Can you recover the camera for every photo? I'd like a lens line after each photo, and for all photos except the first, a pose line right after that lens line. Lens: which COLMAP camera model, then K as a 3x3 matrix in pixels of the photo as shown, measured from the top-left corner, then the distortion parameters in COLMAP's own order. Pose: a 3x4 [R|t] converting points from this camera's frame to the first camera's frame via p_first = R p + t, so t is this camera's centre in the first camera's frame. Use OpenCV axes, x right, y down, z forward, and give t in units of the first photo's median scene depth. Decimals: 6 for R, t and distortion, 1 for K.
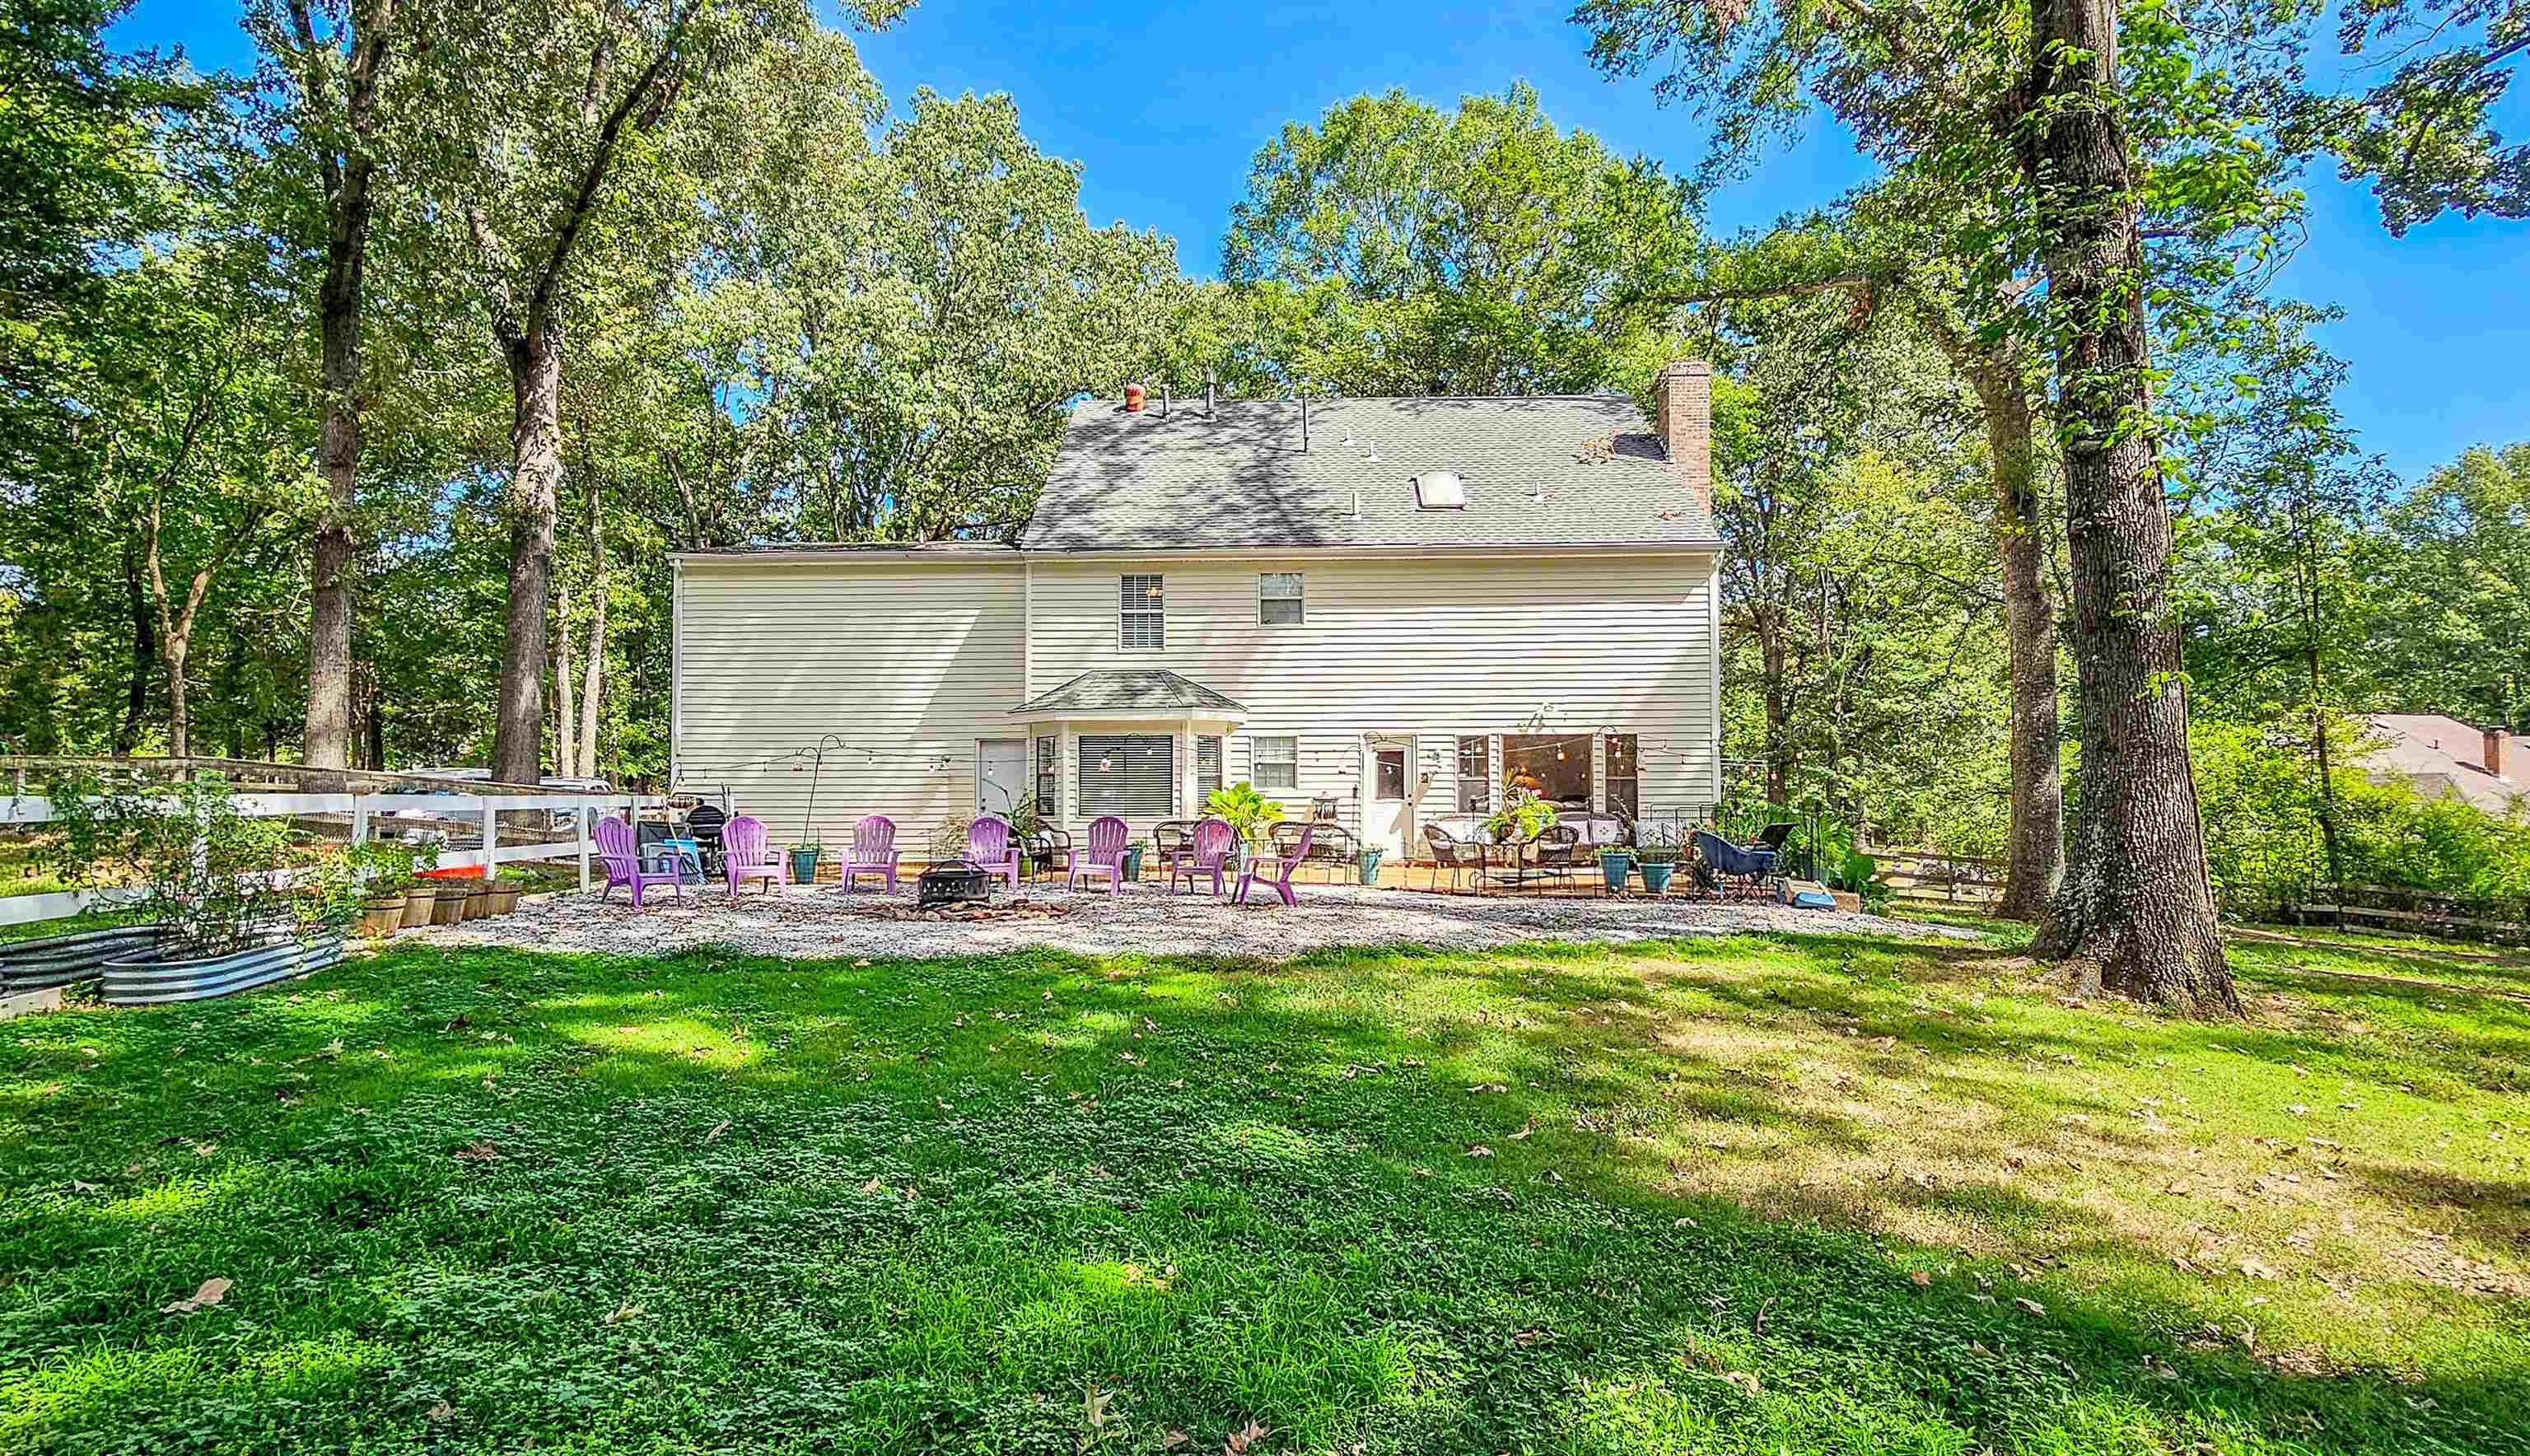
lens RADIAL K [[1272.8, 0, 1265.0], [0, 1272.8, 728.0], [0, 0, 1]] dist [0.001047, 0.000229]
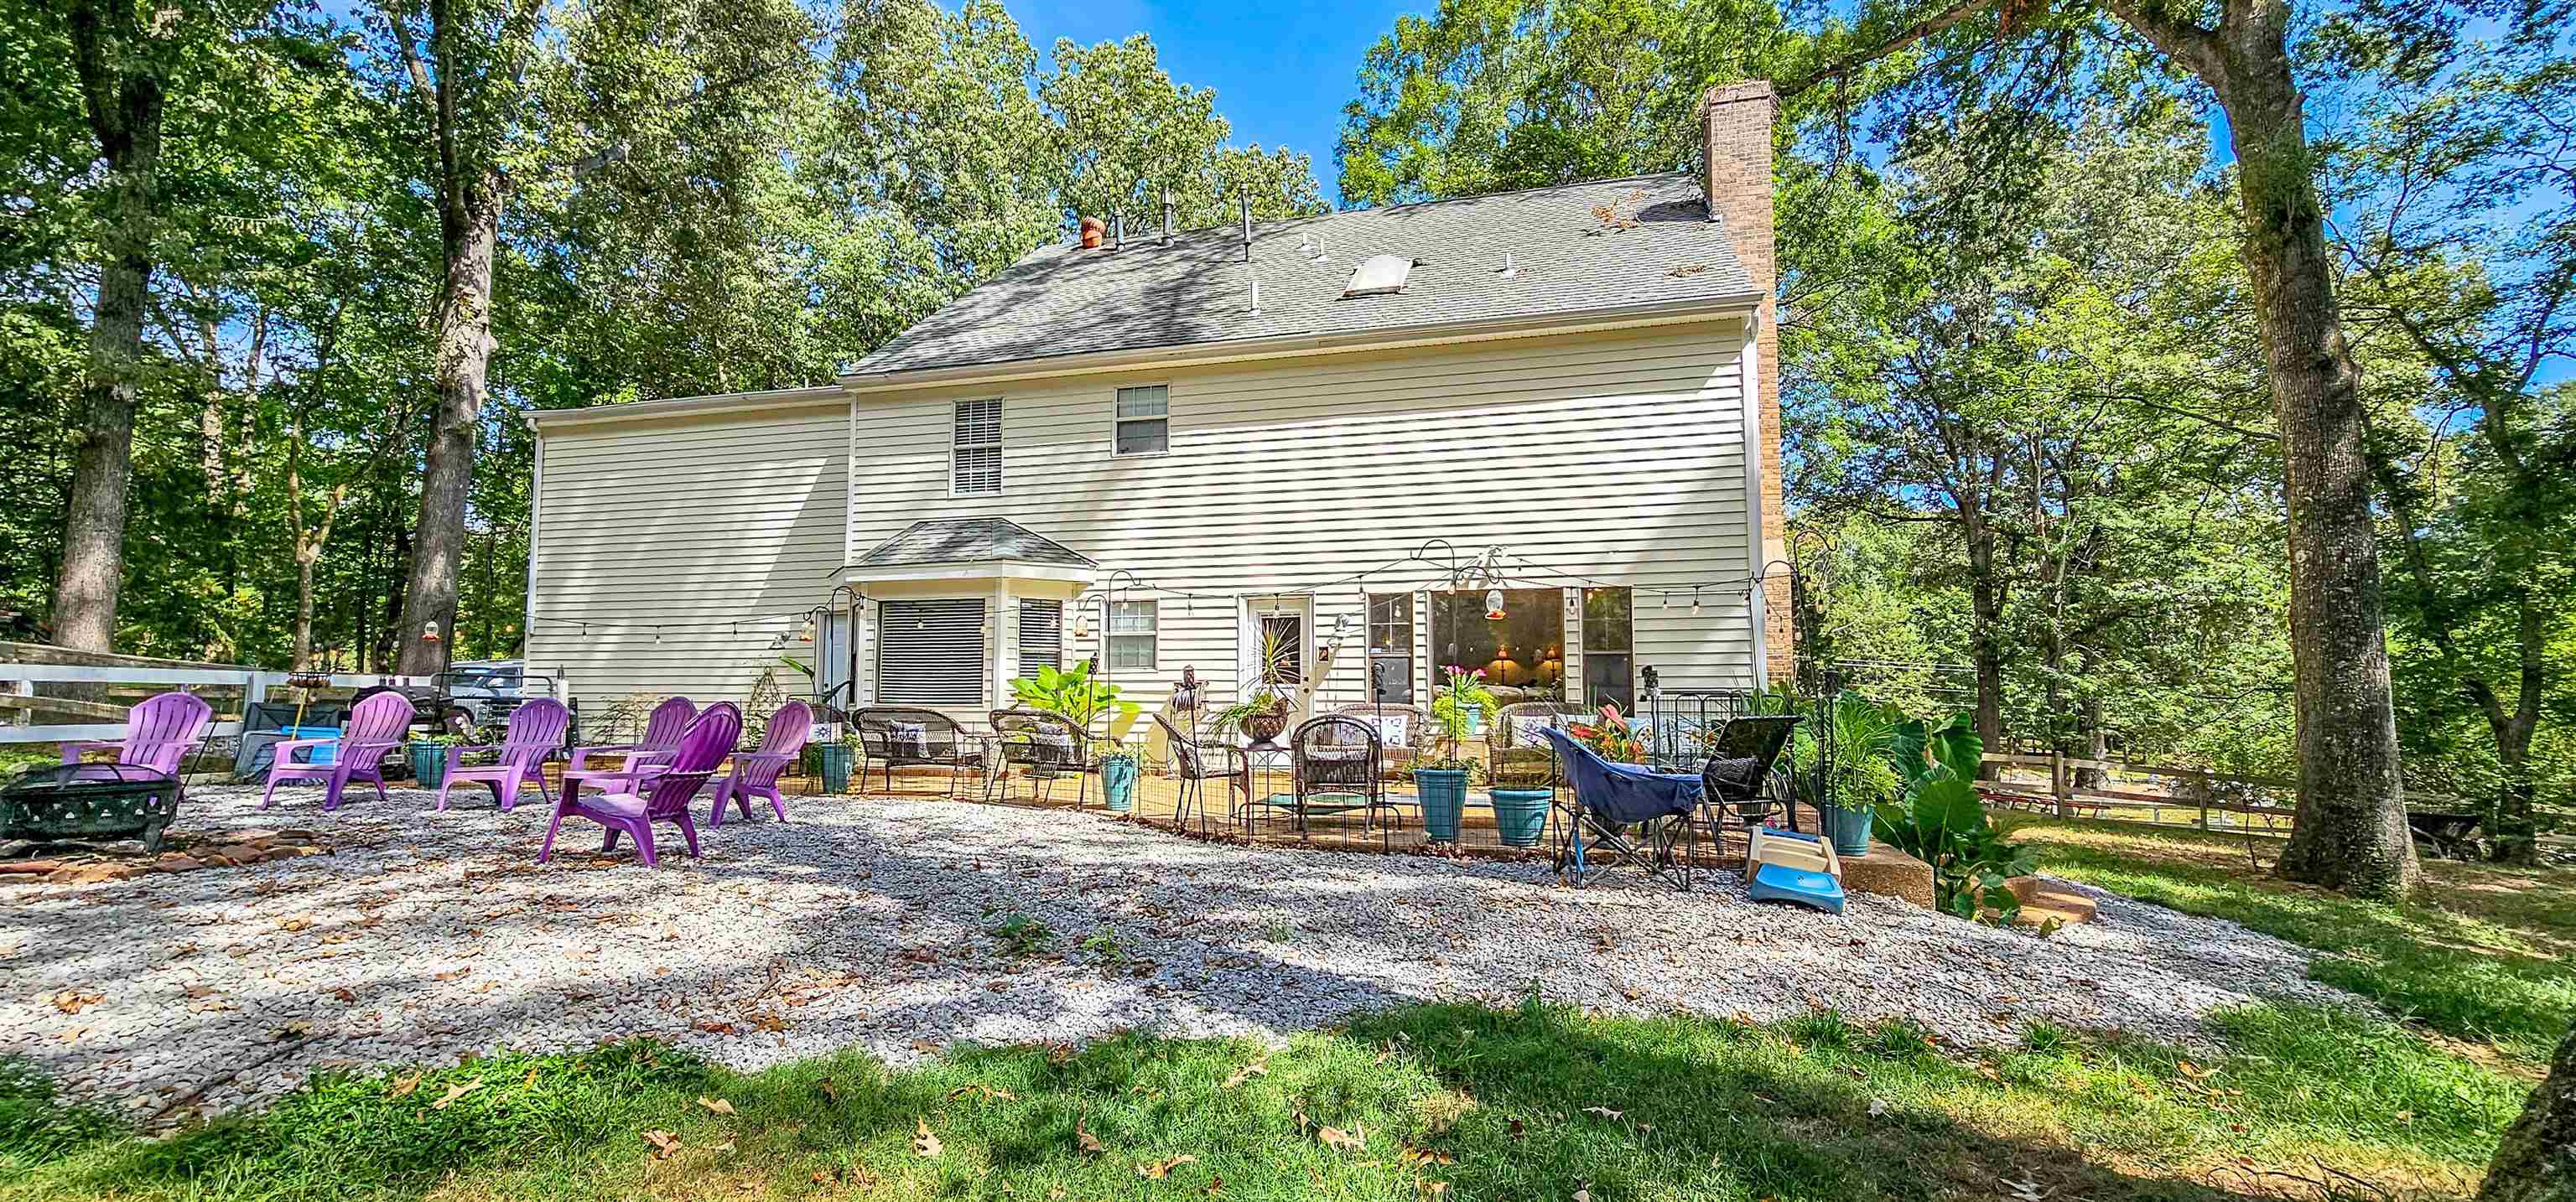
lens RADIAL K [[1051.7, 0, 1299.9], [0, 1051.7, 600.5], [0, 0, 1]] dist [-0.000249, -0.000220]
pose [[0.974624, -0.017496, -0.223161, 0.241174], [0.007714, 0.998974, -0.044632, 0.035026], [0.223713, 0.041778, 0.973759, 0.413242]]
